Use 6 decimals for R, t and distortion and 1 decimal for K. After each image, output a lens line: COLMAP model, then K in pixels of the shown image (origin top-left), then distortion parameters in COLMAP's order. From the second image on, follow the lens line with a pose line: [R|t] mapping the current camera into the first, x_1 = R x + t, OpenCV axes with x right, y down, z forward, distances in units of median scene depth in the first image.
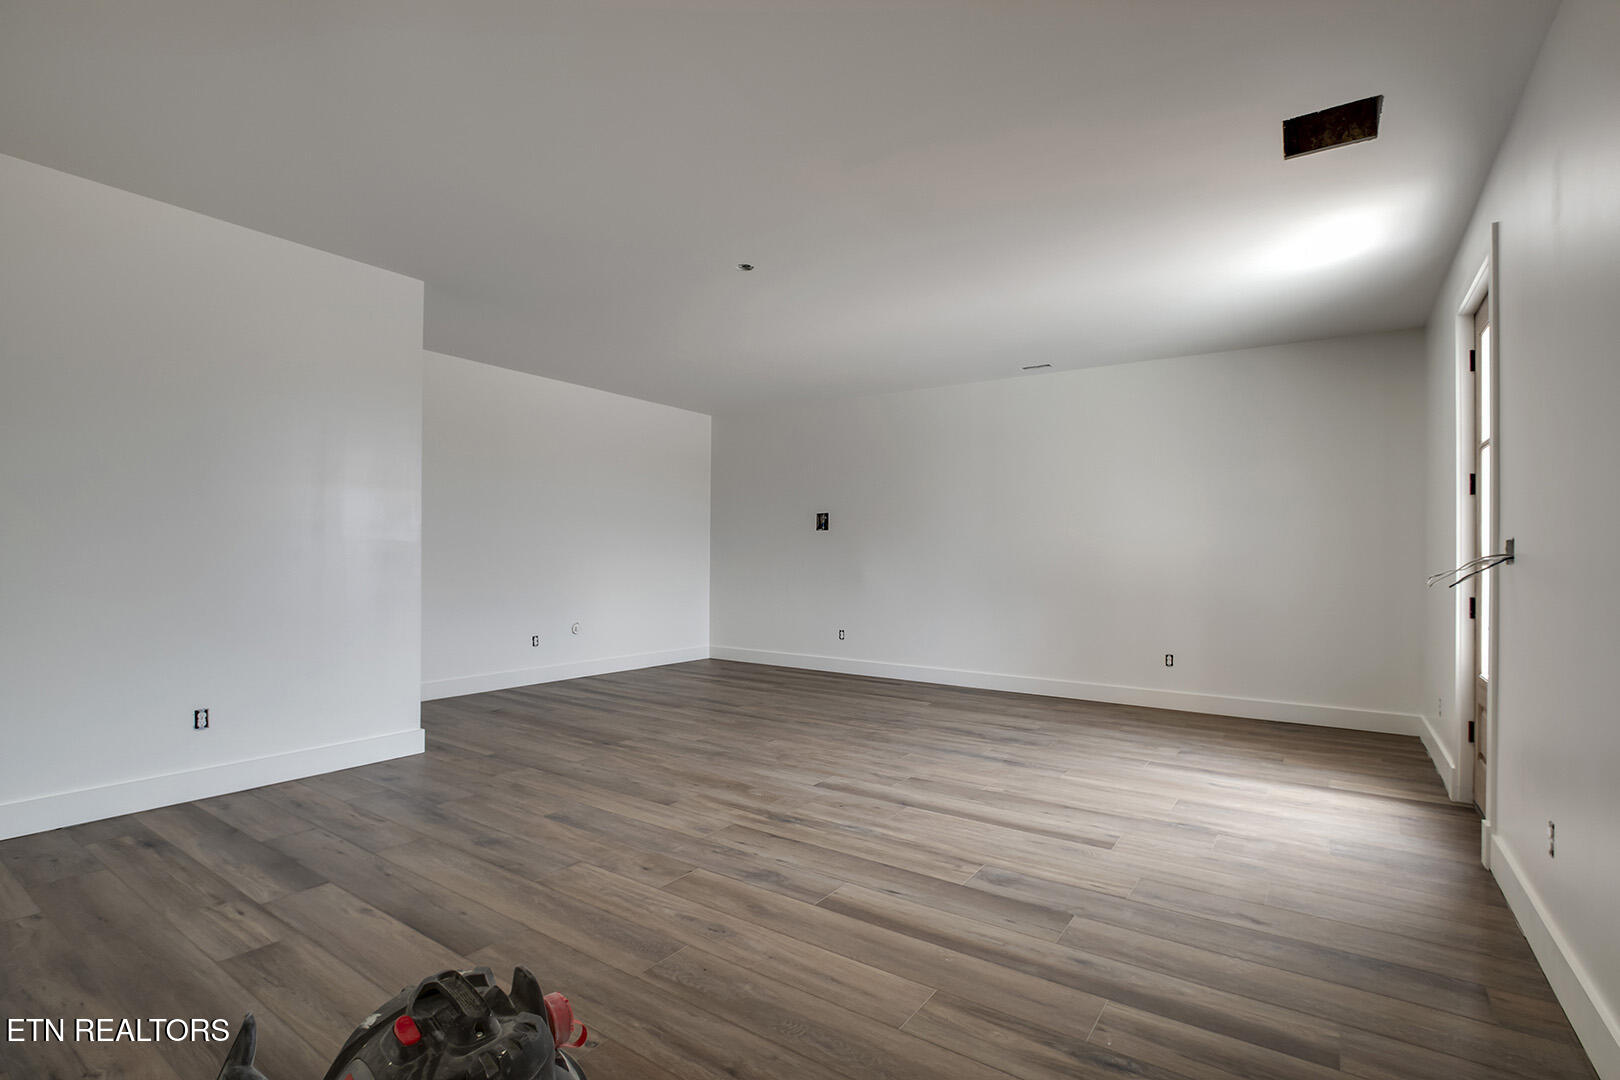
lens RADIAL K [[771.4, 0, 808.5], [0, 771.4, 554.1], [0, 0, 1]] dist [-0.019810, 0.000297]
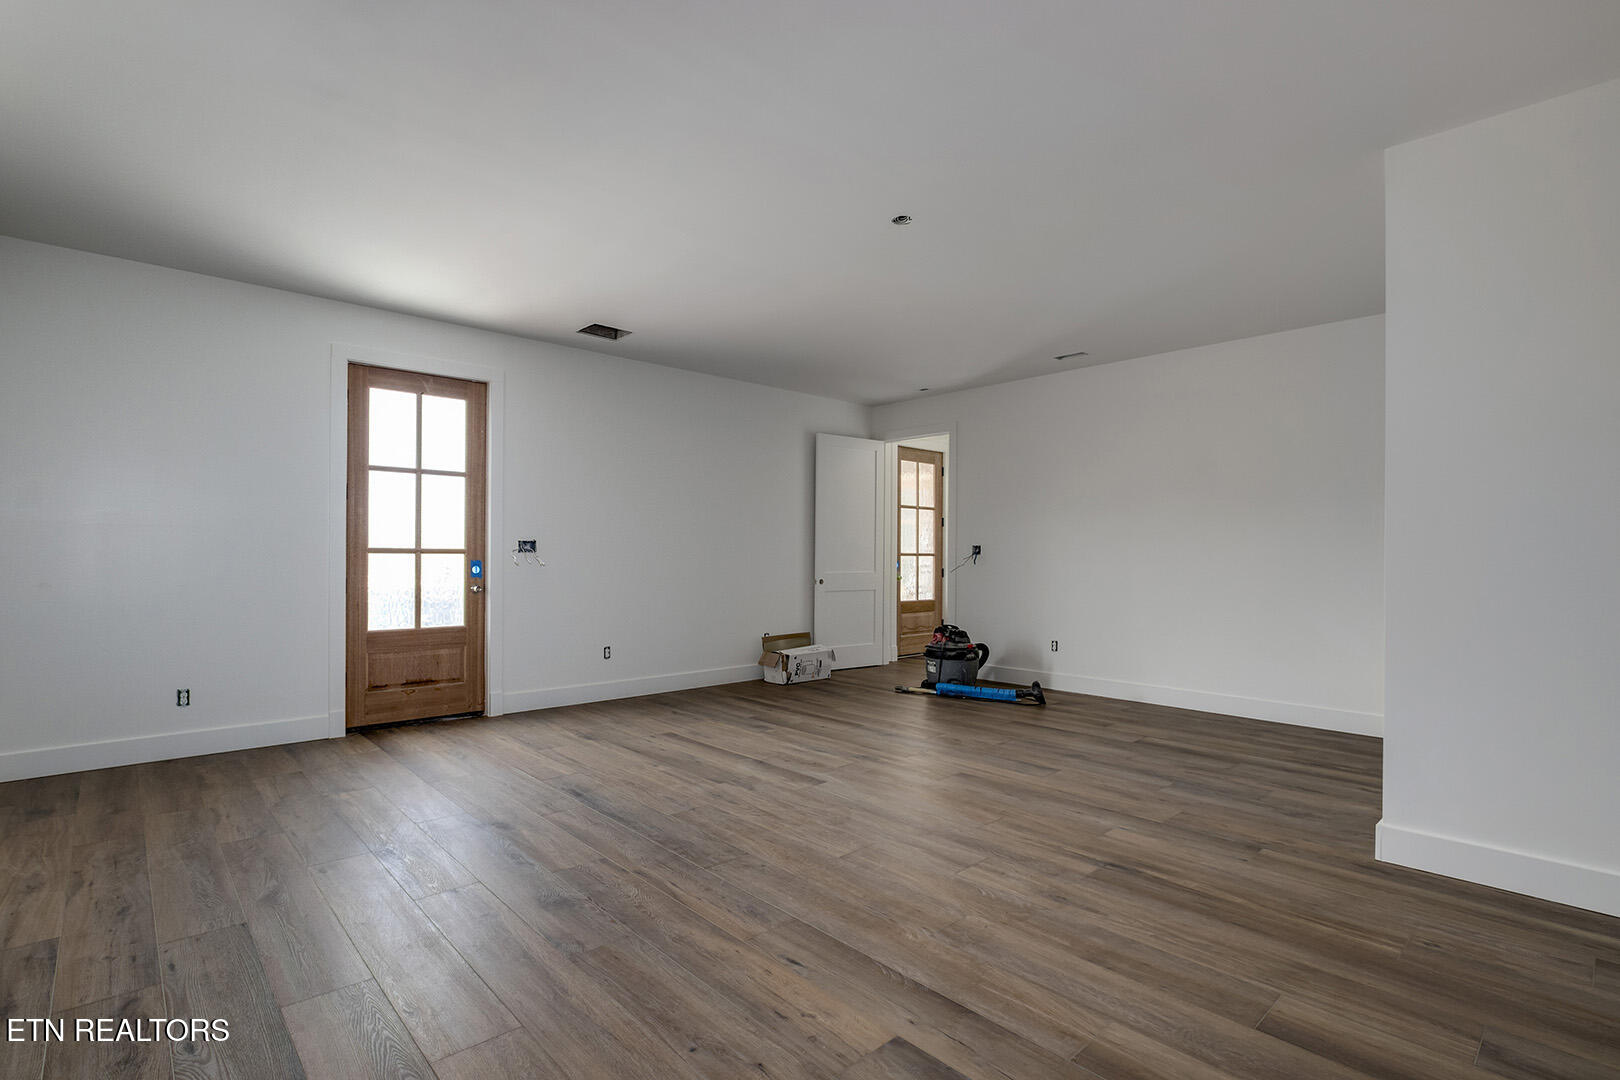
lens RADIAL K [[771.4, 0, 808.5], [0, 771.4, 554.1], [0, 0, 1]] dist [-0.019810, 0.000297]
pose [[-0.975947, -0.015938, 0.217424, -0.190829], [-0.017854, 0.999817, -0.006849, 0.011069], [-0.217276, -0.010566, -0.976053, 2.054420]]
